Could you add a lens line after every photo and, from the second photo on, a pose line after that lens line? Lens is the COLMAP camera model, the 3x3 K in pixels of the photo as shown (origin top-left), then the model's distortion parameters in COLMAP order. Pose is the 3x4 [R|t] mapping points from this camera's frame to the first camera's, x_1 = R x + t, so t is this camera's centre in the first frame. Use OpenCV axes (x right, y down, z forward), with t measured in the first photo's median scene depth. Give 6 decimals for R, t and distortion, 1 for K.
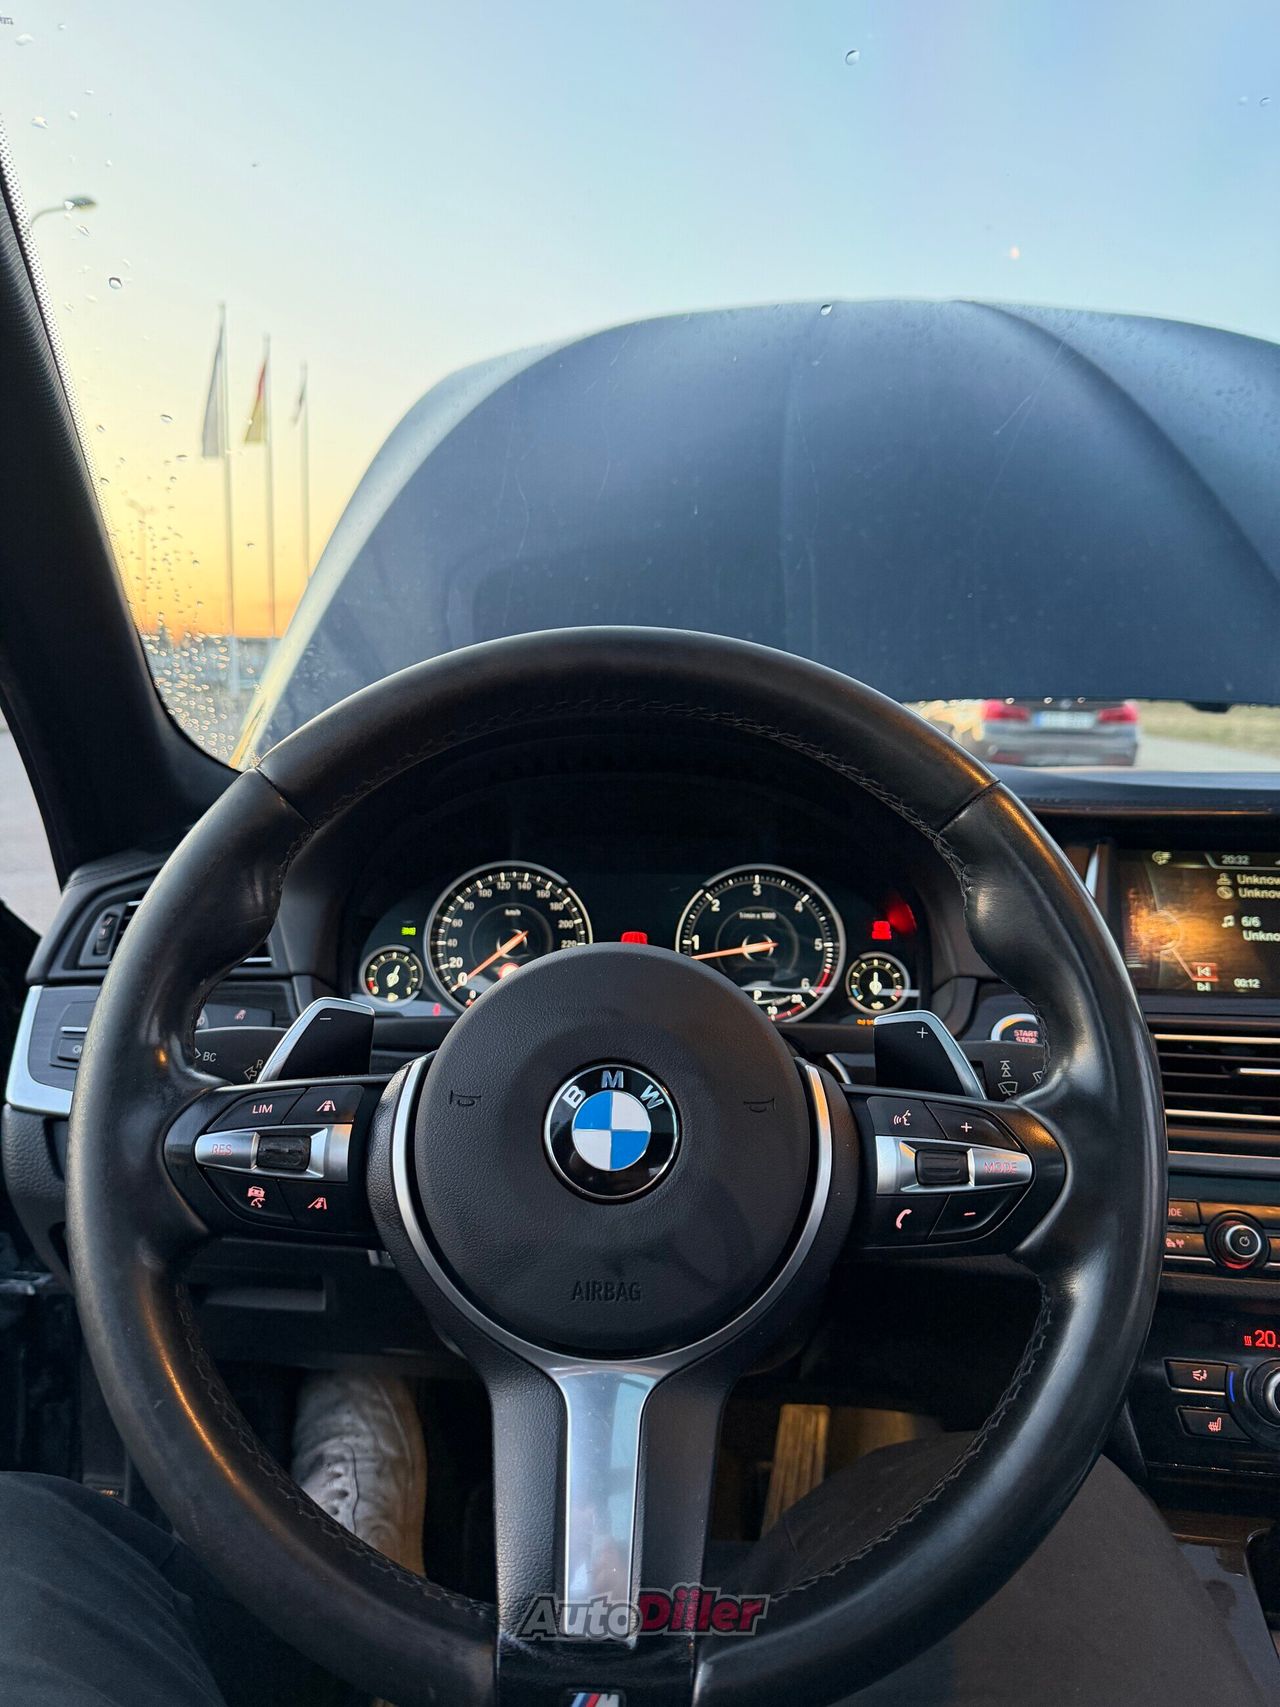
lens RADIAL K [[1200.3, 0, 640.0], [0, 1200.3, 853.5], [0, 0, 1]] dist [-0.002486, -0.002102]
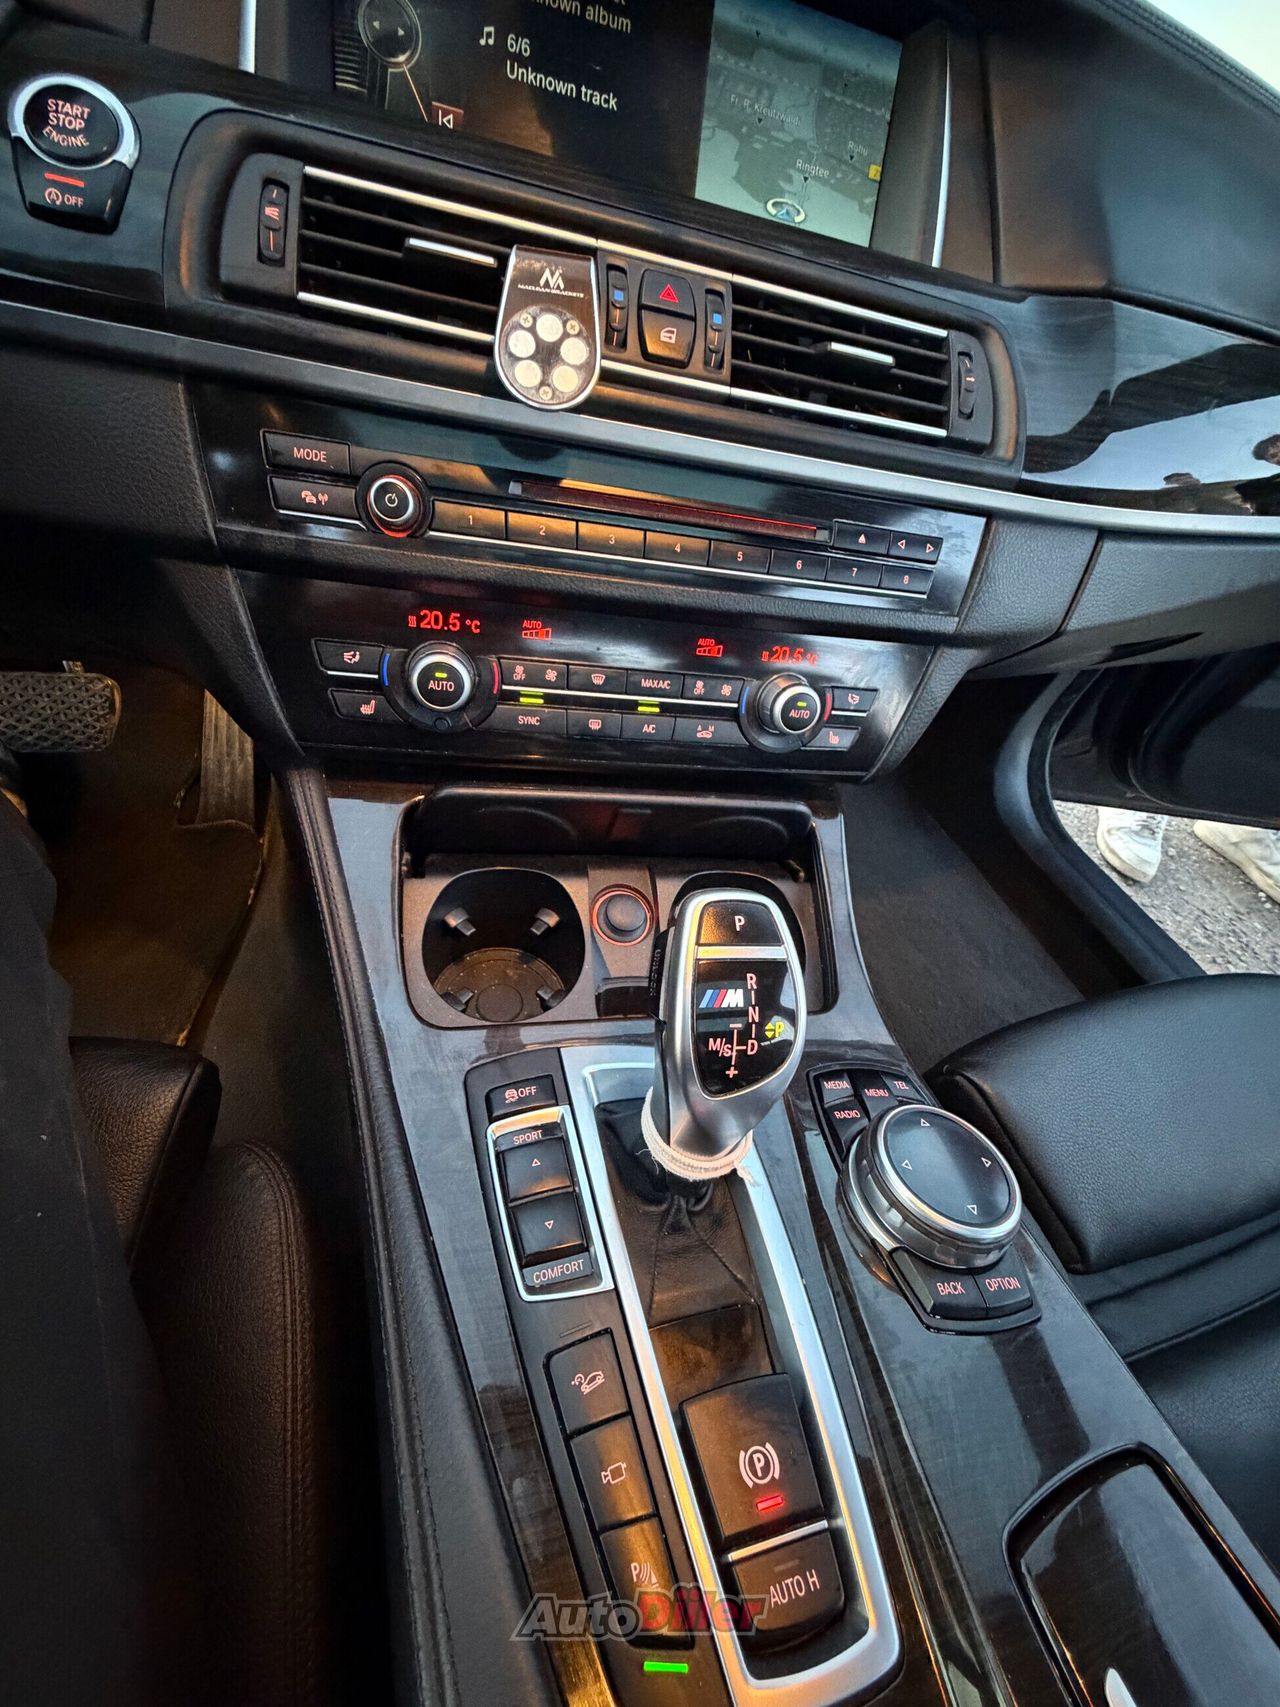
lens RADIAL K [[681.2, 0, 640.0], [0, 681.2, 853.5], [0, 0, 1]] dist [0.000644, 0.000238]
pose [[0.929475, -0.097817, 0.355679, 0.450258], [-0.159431, 0.762974, 0.626460, 0.183571], [-0.332652, -0.638985, 0.693571, 0.456758]]
